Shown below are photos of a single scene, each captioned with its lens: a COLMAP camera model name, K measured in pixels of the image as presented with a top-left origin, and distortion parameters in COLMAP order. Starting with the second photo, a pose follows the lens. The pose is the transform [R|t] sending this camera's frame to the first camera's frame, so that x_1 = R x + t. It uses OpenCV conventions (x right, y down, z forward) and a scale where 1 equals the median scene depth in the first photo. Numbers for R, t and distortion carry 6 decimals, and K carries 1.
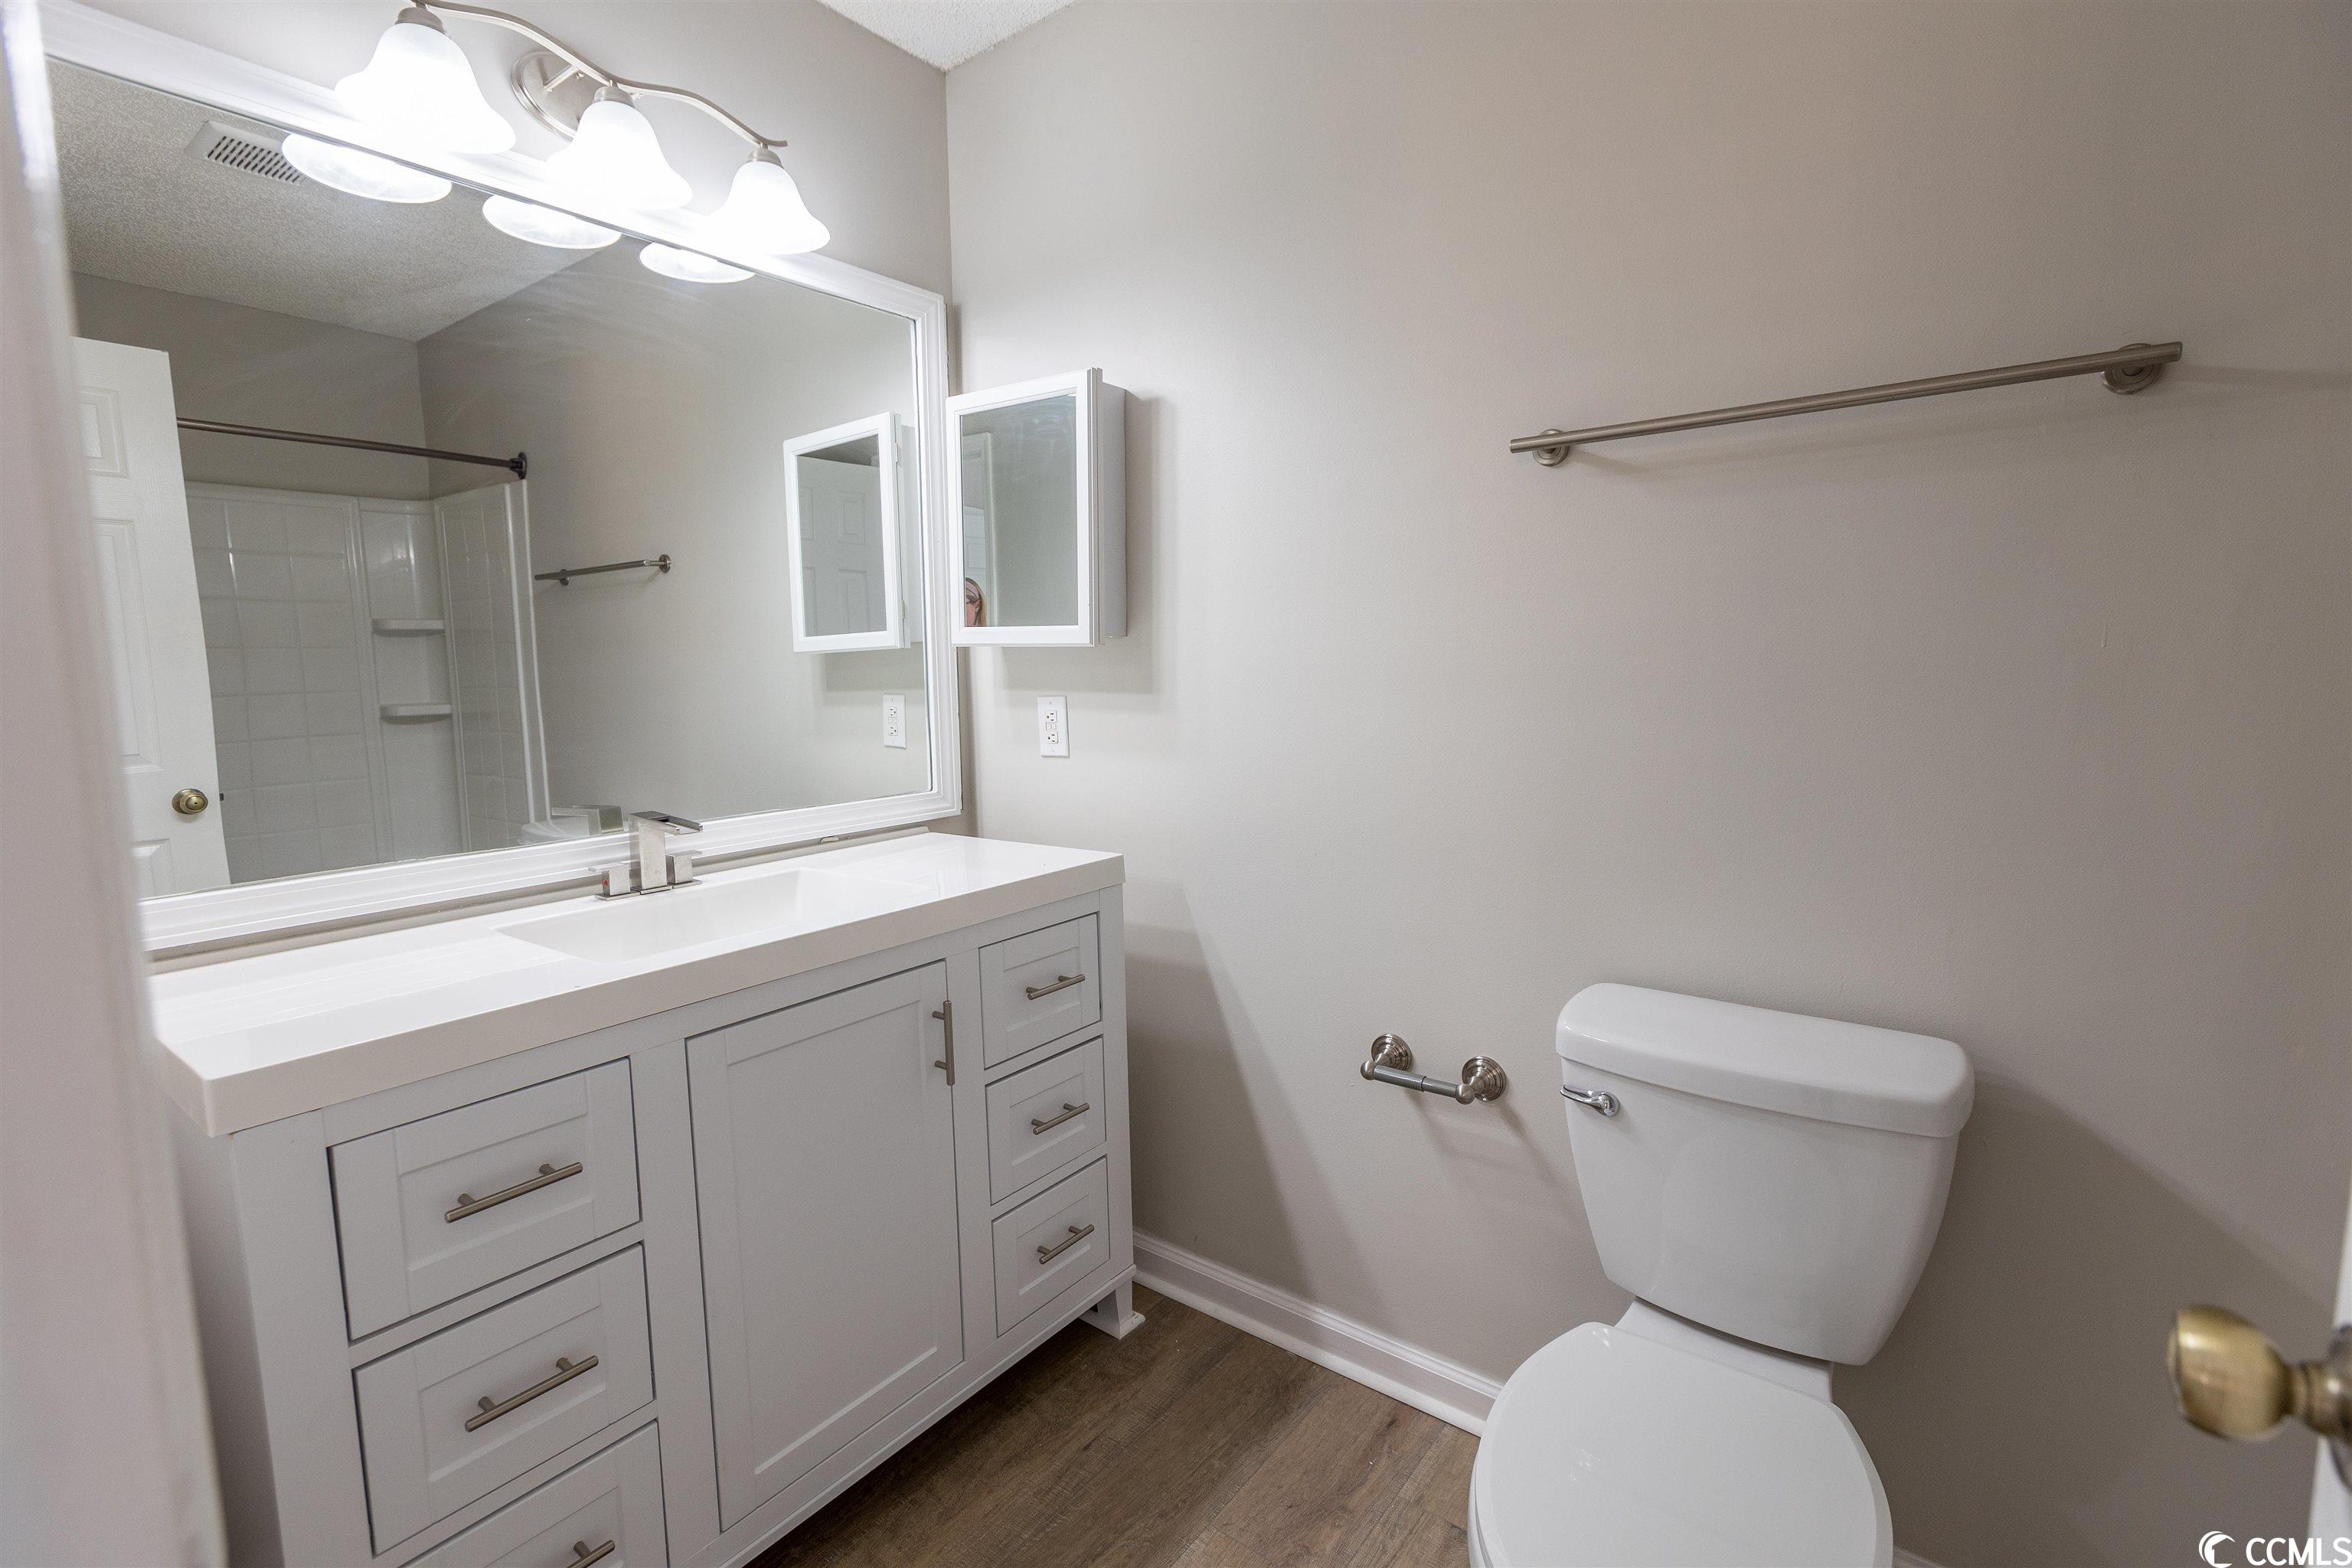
lens RADIAL K [[1032.4, 0, 1176.0], [0, 1032.4, 784.0], [0, 0, 1]] dist [-0.000450, -0.000308]
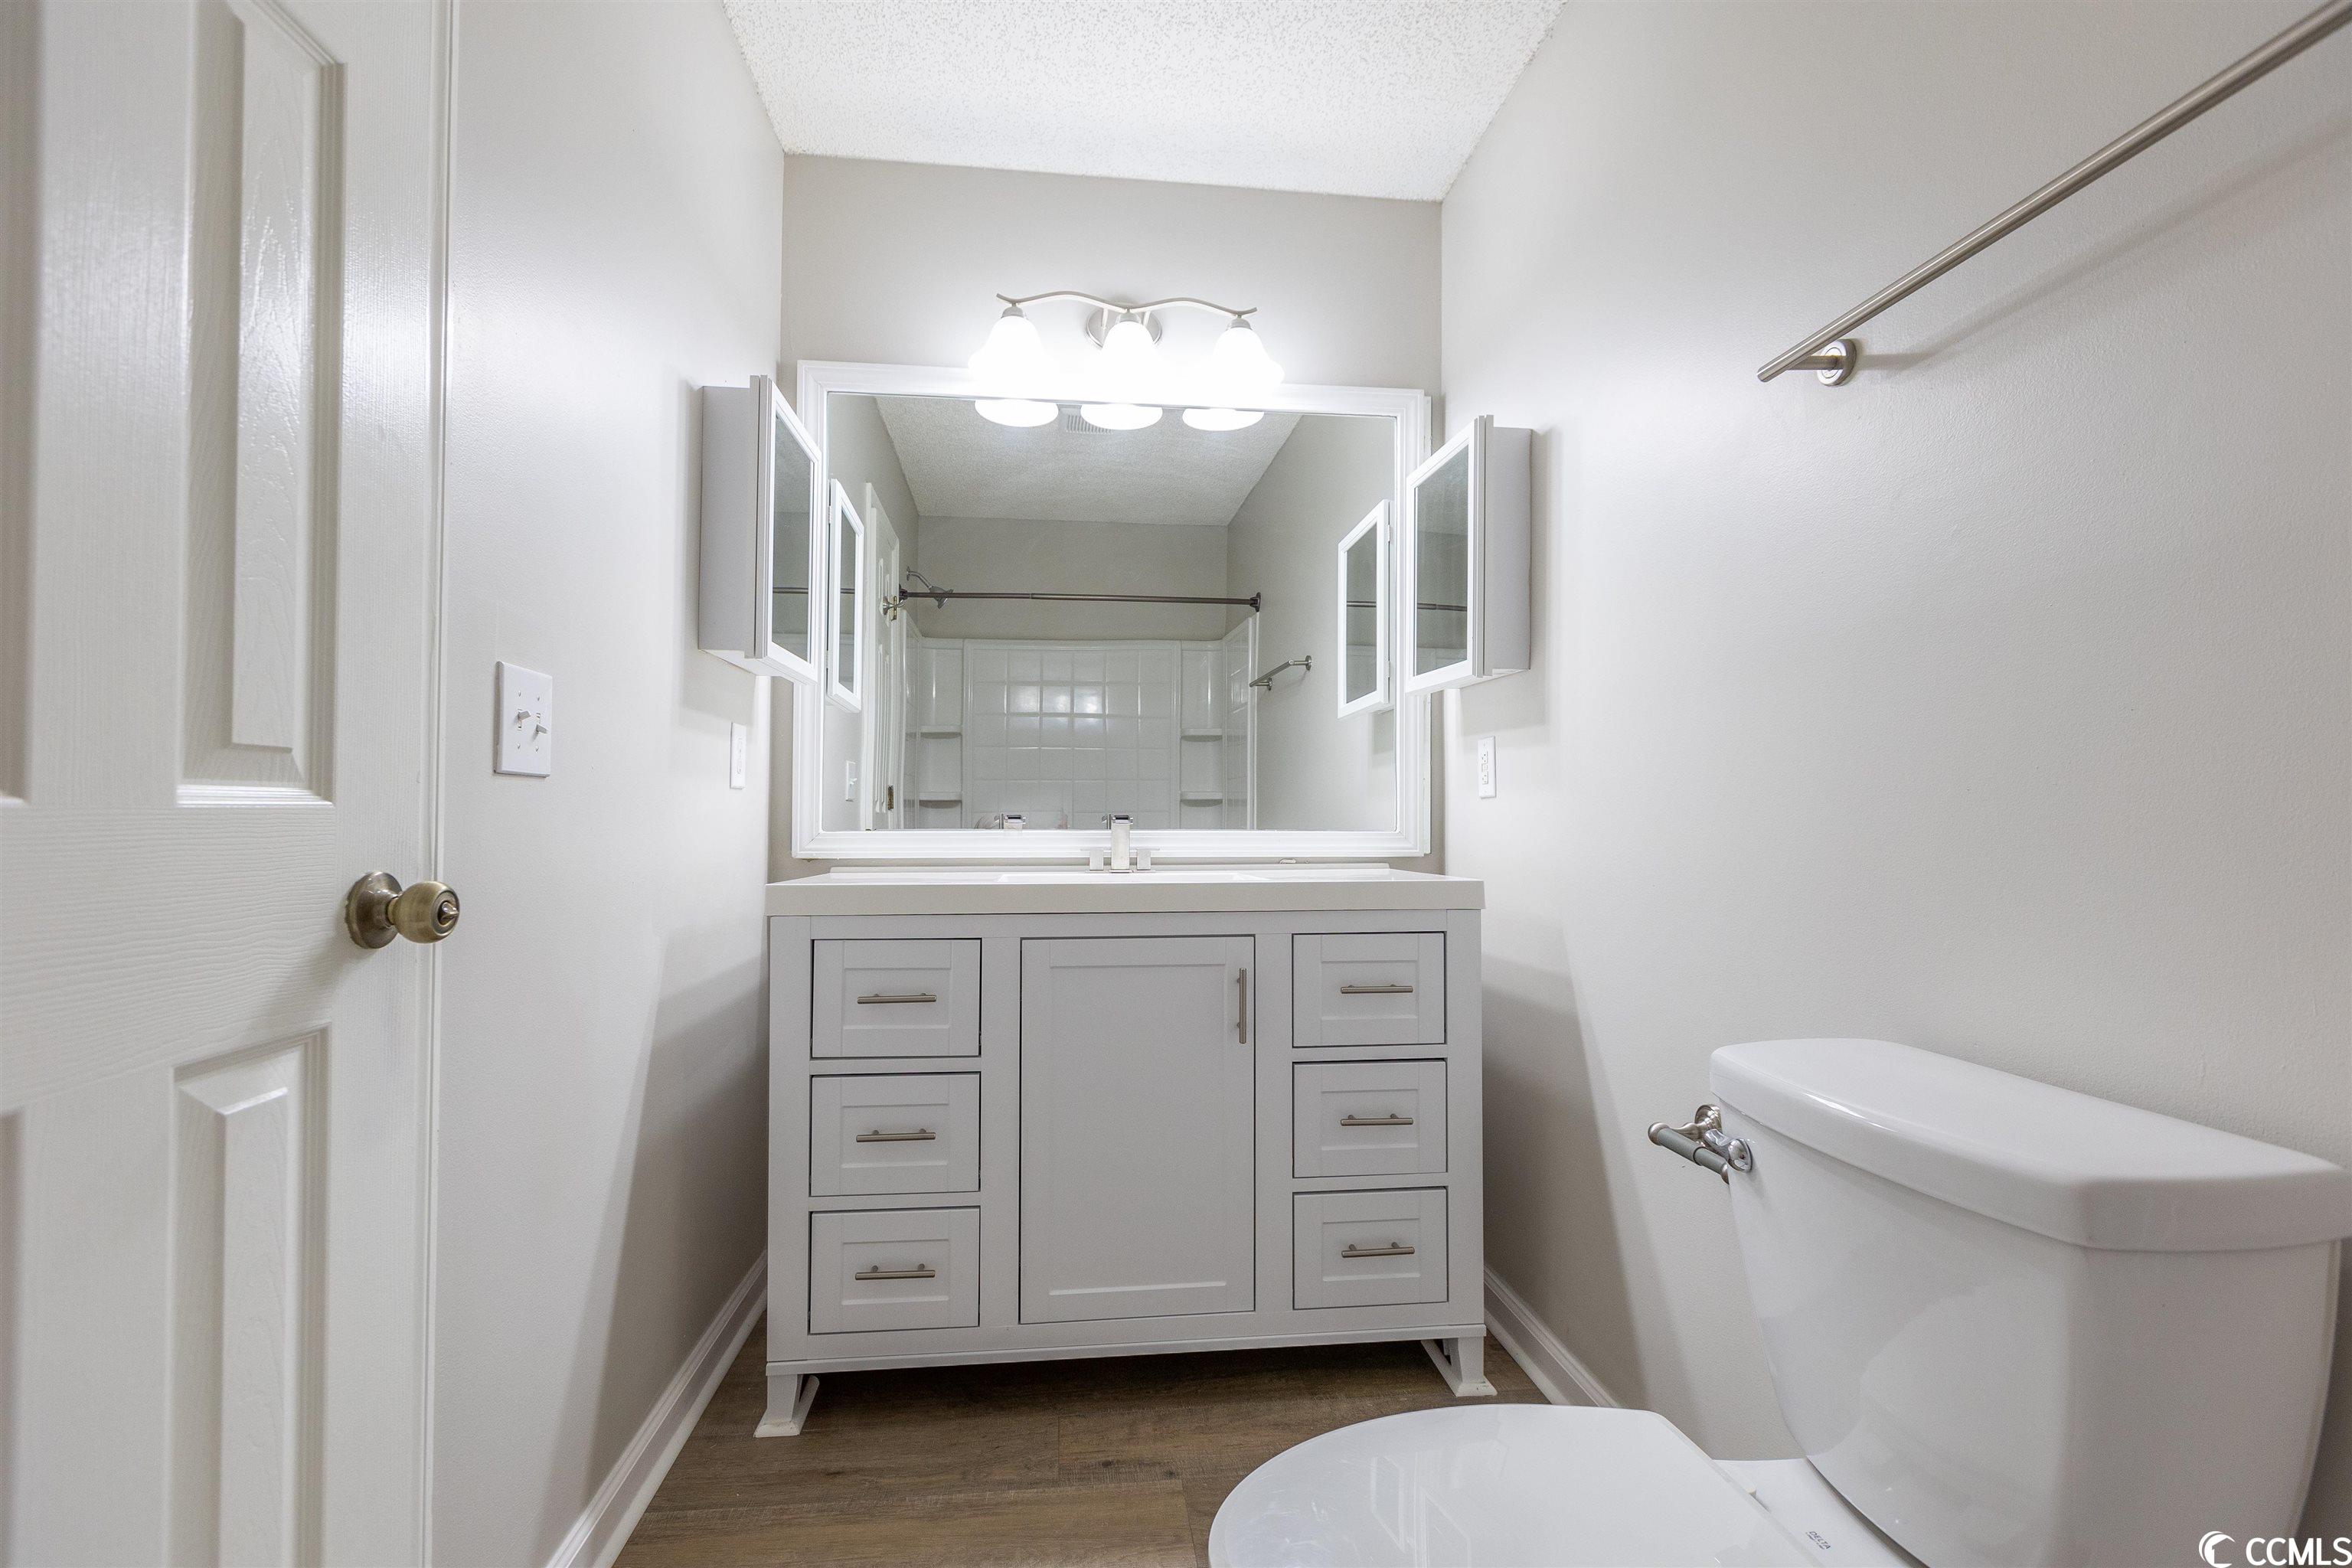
lens RADIAL K [[1058.2, 0, 1173.8], [0, 1058.2, 792.8], [0, 0, 1]] dist [0.001124, 0.000089]
pose [[0.697703, 0.004578, -0.716372, 0.462513], [-0.096255, 0.991511, -0.087411, 0.100834], [0.709891, 0.129942, 0.692221, 0.073459]]
